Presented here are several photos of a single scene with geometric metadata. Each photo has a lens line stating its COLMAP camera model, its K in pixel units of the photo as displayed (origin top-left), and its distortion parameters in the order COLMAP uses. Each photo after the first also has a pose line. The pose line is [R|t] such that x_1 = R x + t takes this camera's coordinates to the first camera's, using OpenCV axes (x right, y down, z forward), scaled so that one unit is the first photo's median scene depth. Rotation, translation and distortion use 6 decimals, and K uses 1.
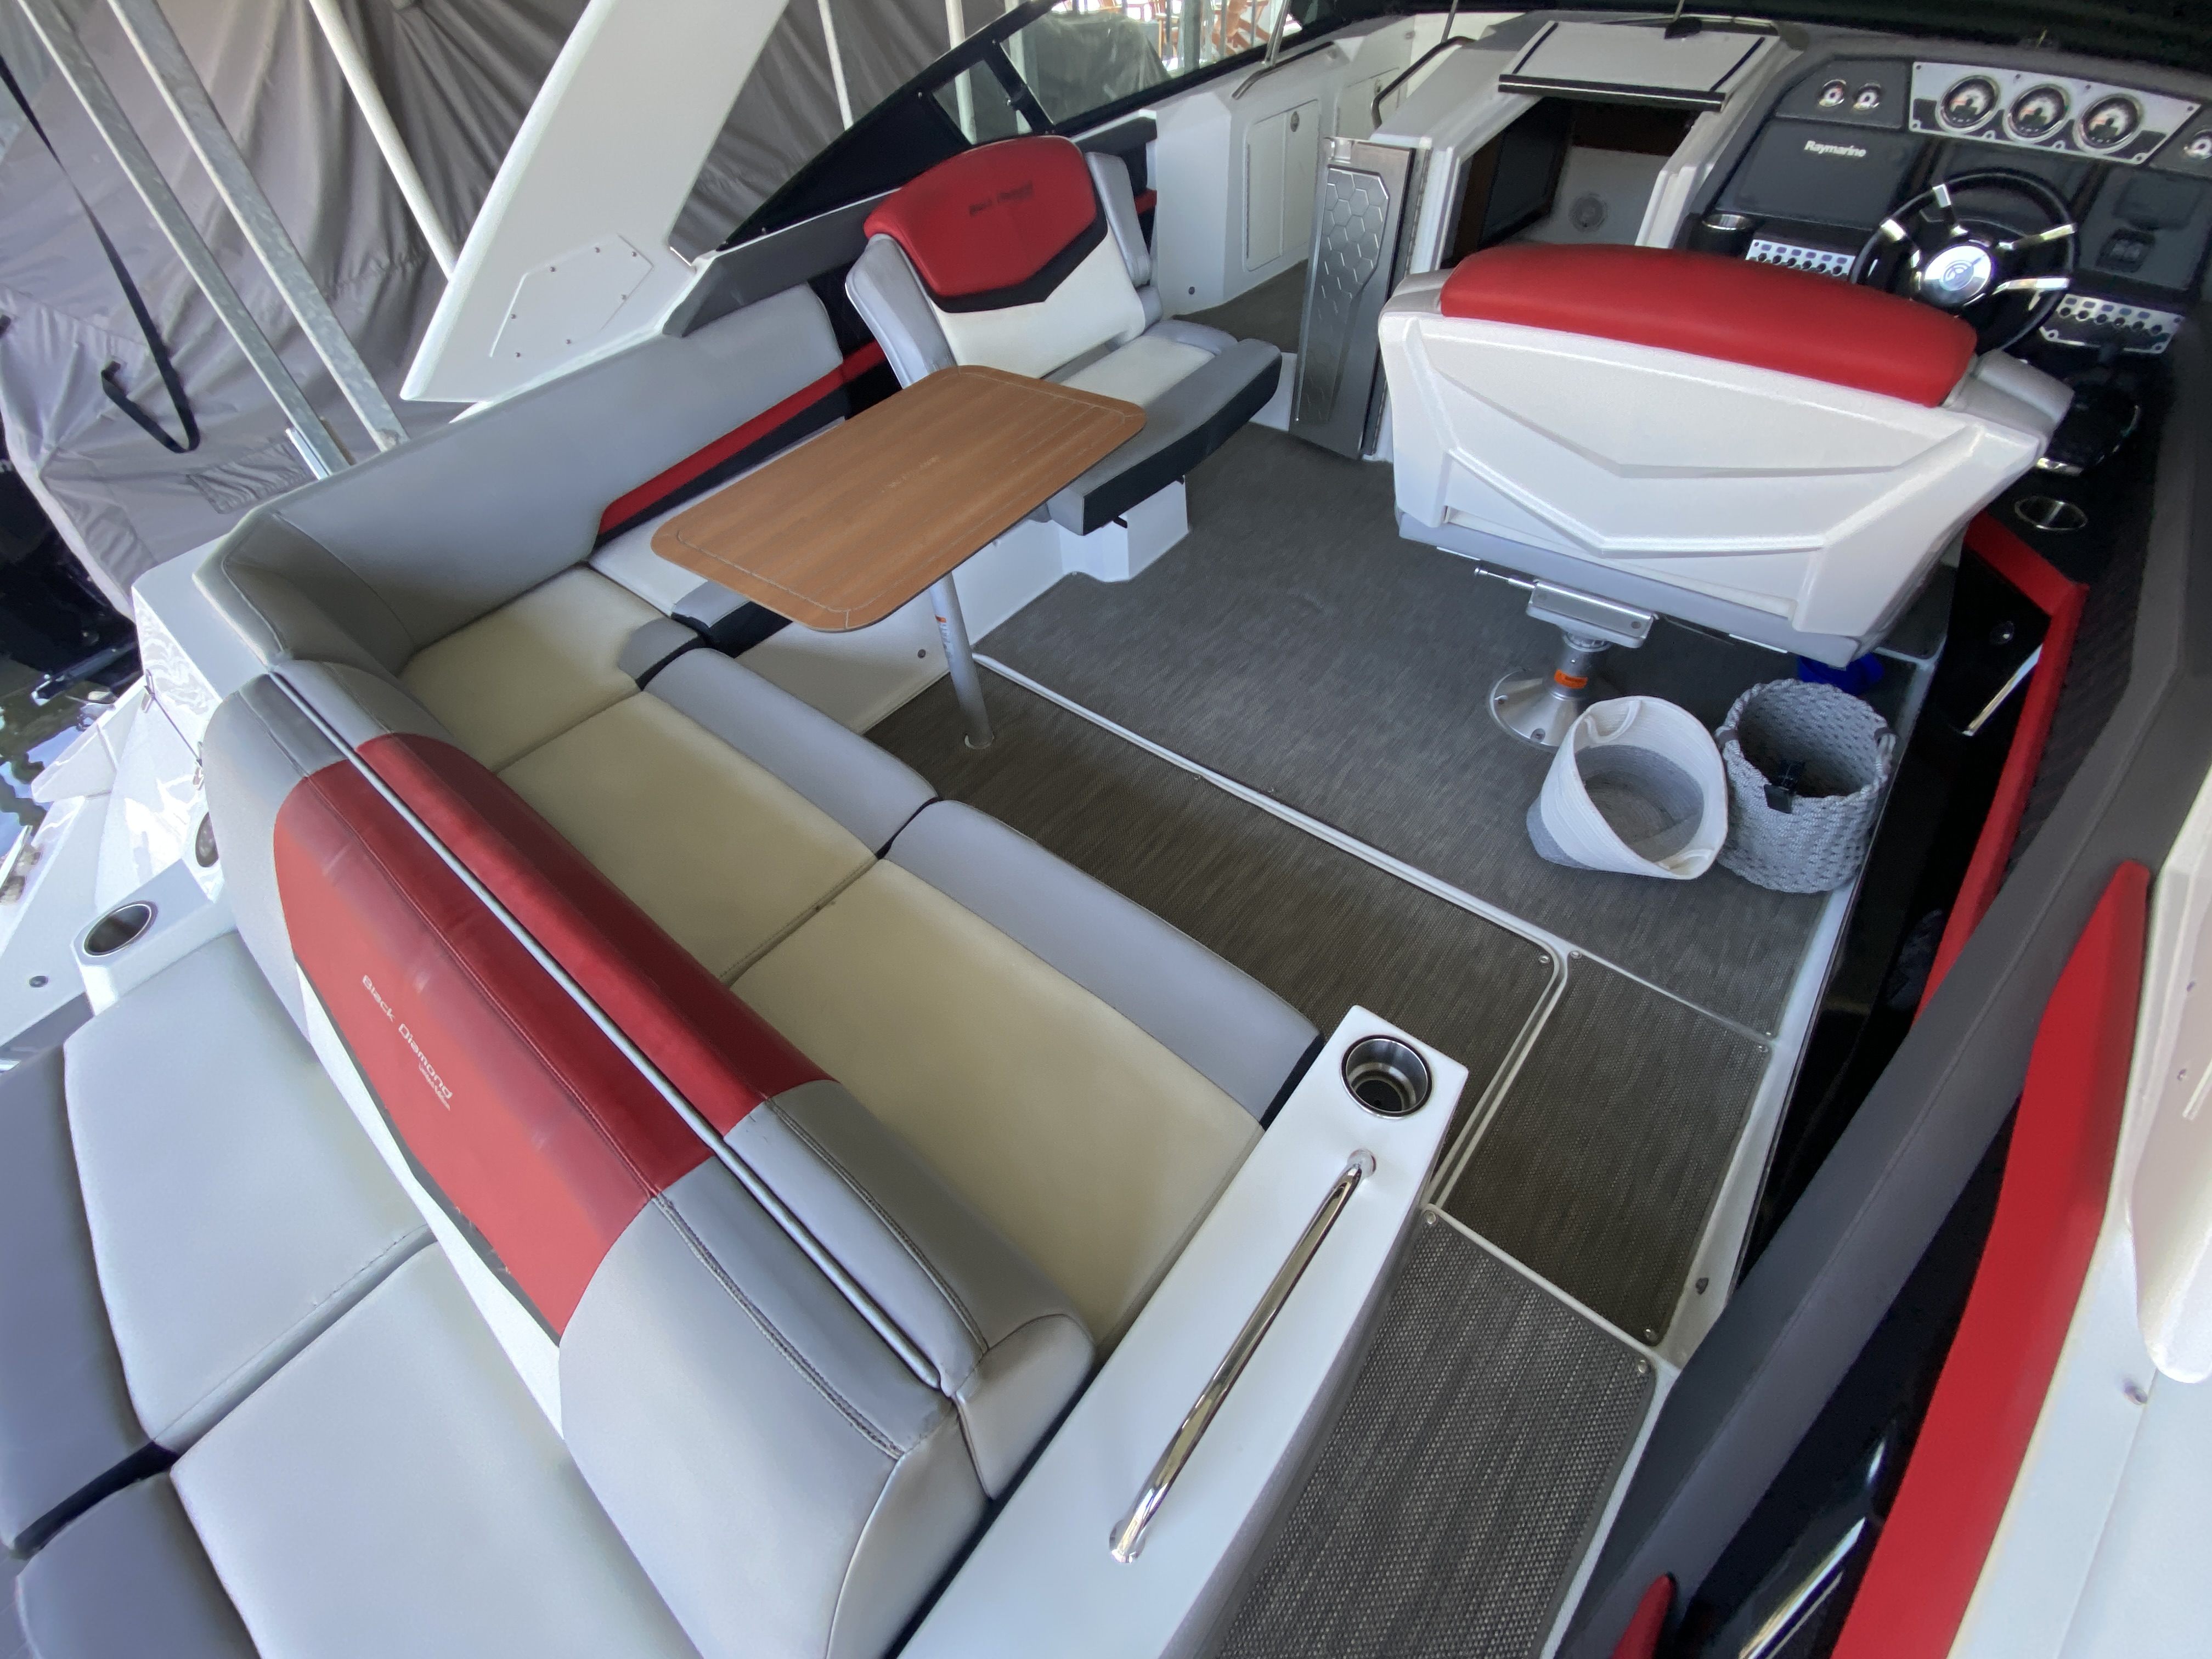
lens RADIAL K [[892.9, 0, 1106.0], [0, 892.9, 829.5], [0, 0, 1]] dist [0.007950, -0.012890]
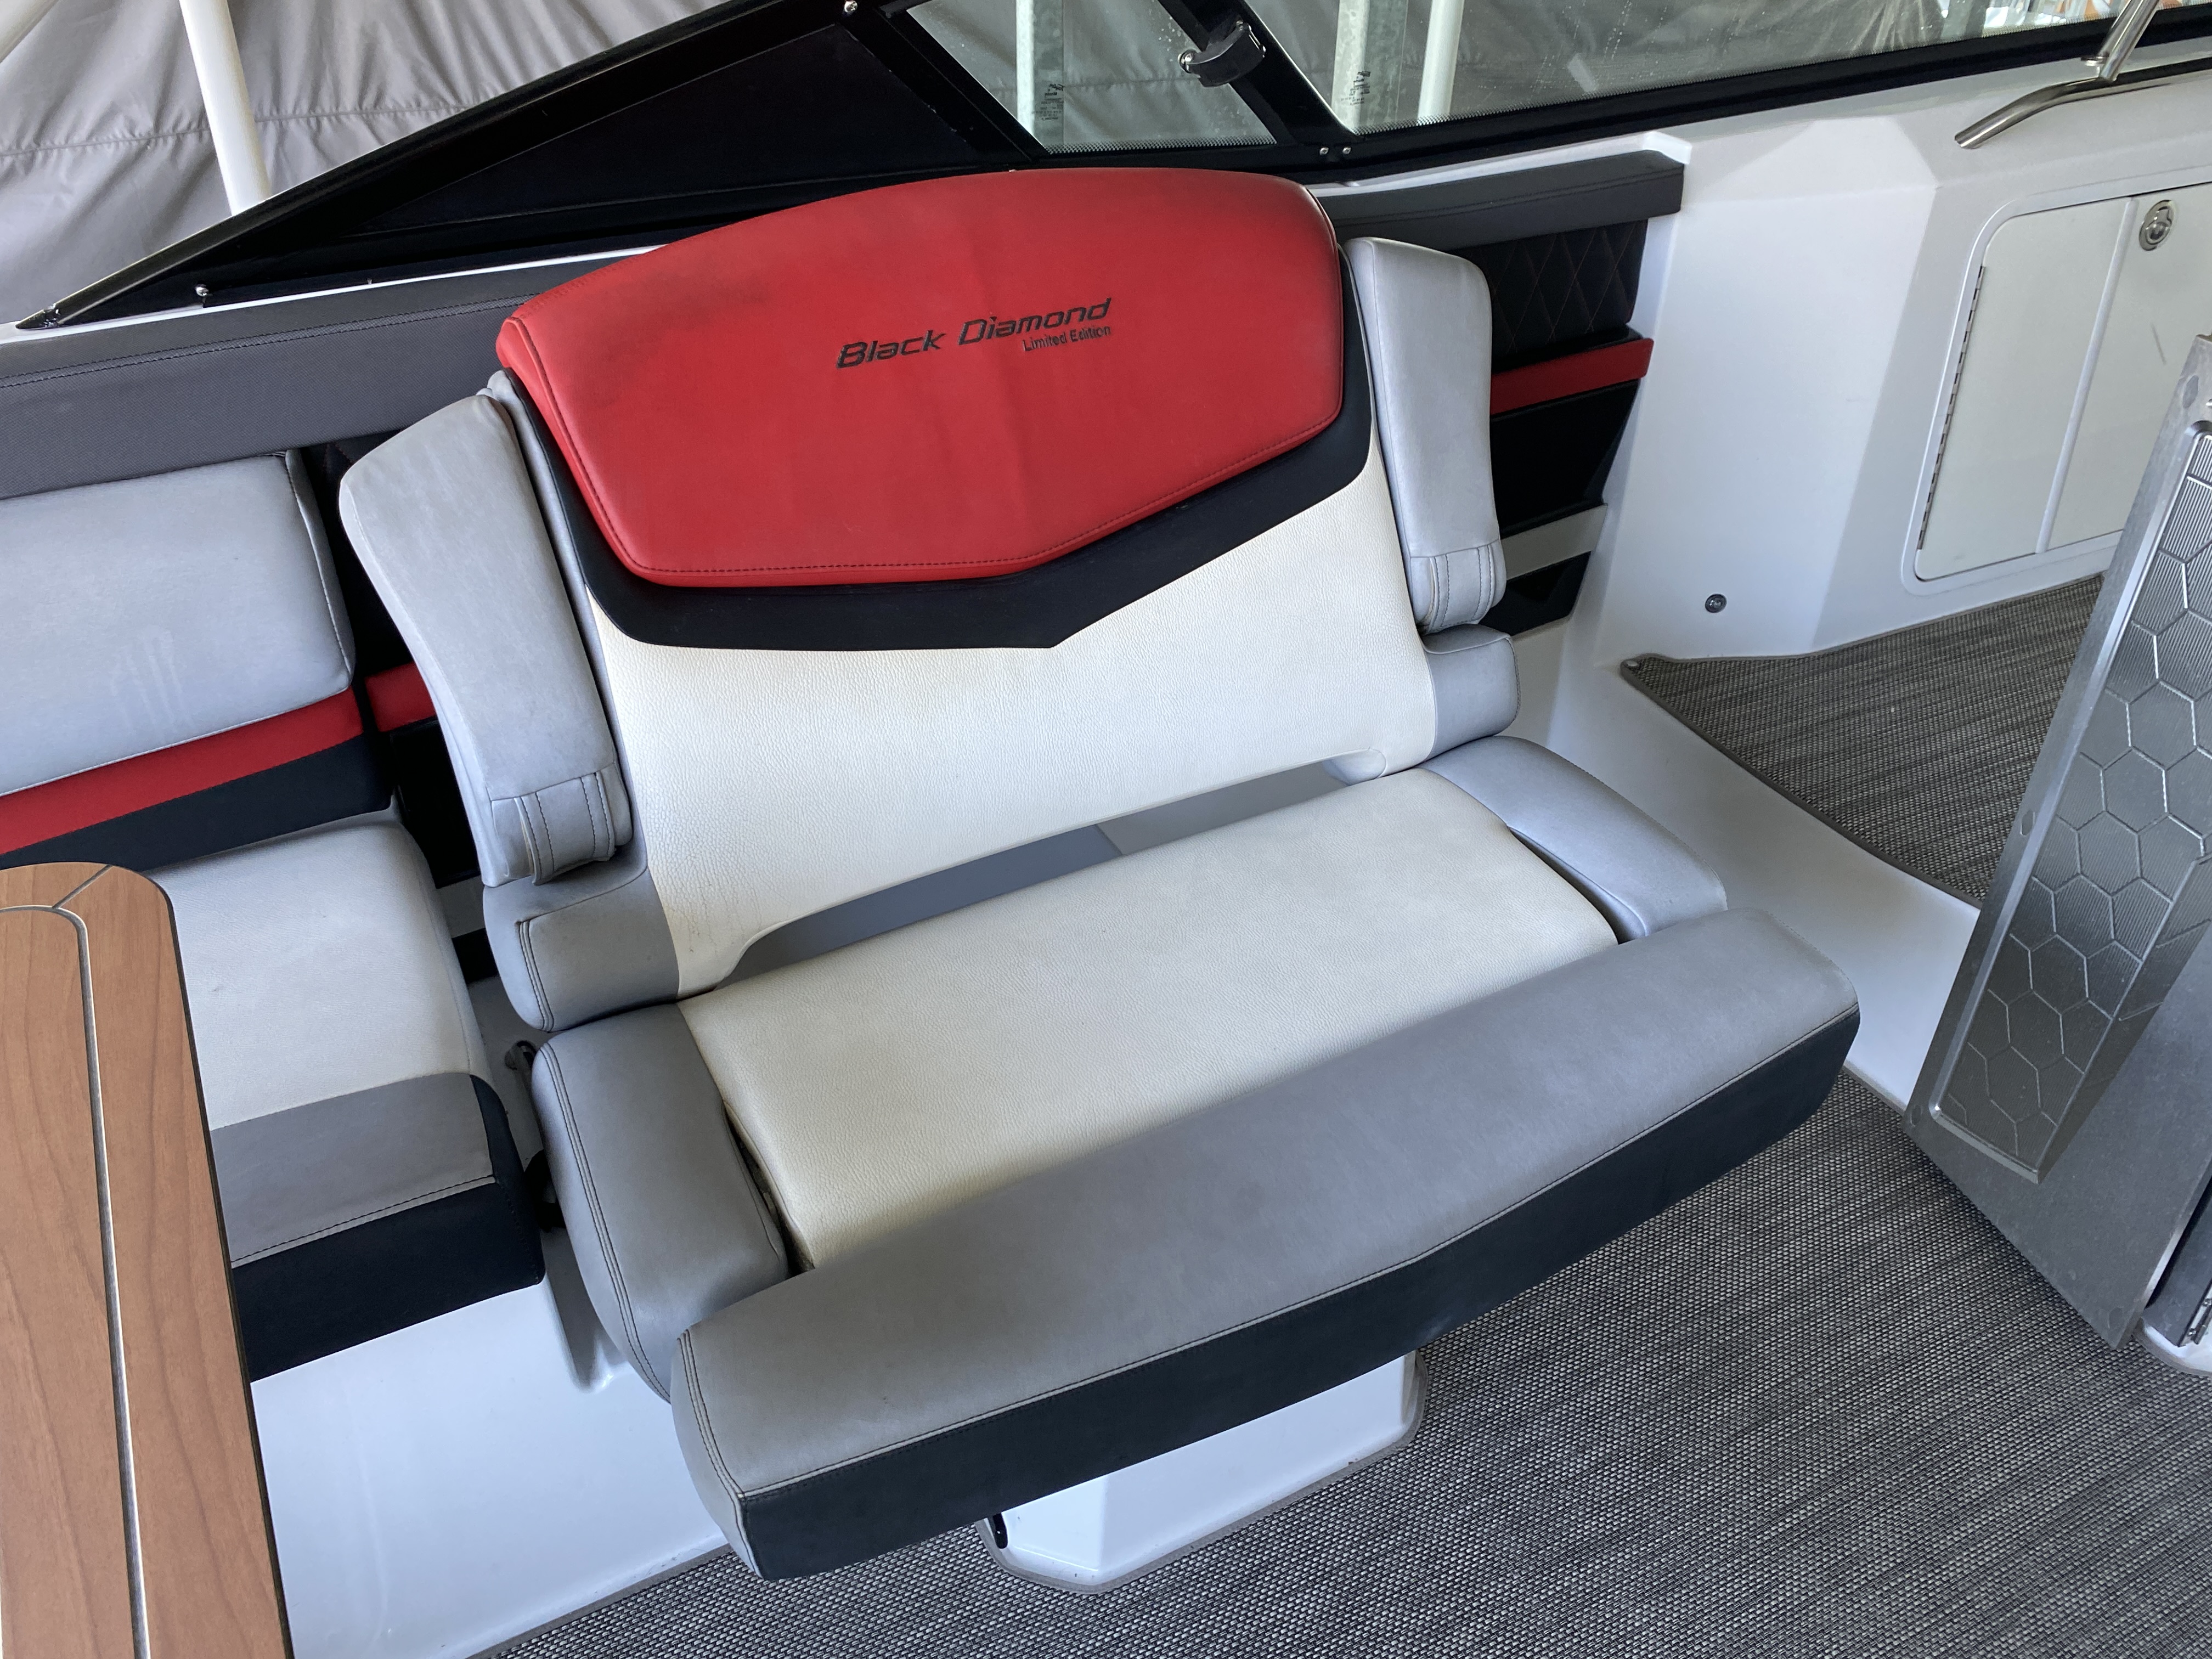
lens RADIAL K [[1798.5, 0, 1106.0], [0, 1798.5, 829.5], [0, 0, 1]] dist [-0.000442, -0.008844]
pose [[0.918006, 0.270706, -0.289800, 0.117314], [-0.333827, 0.921982, -0.196237, -0.352881], [0.214067, 0.276890, 0.936753, 0.382231]]
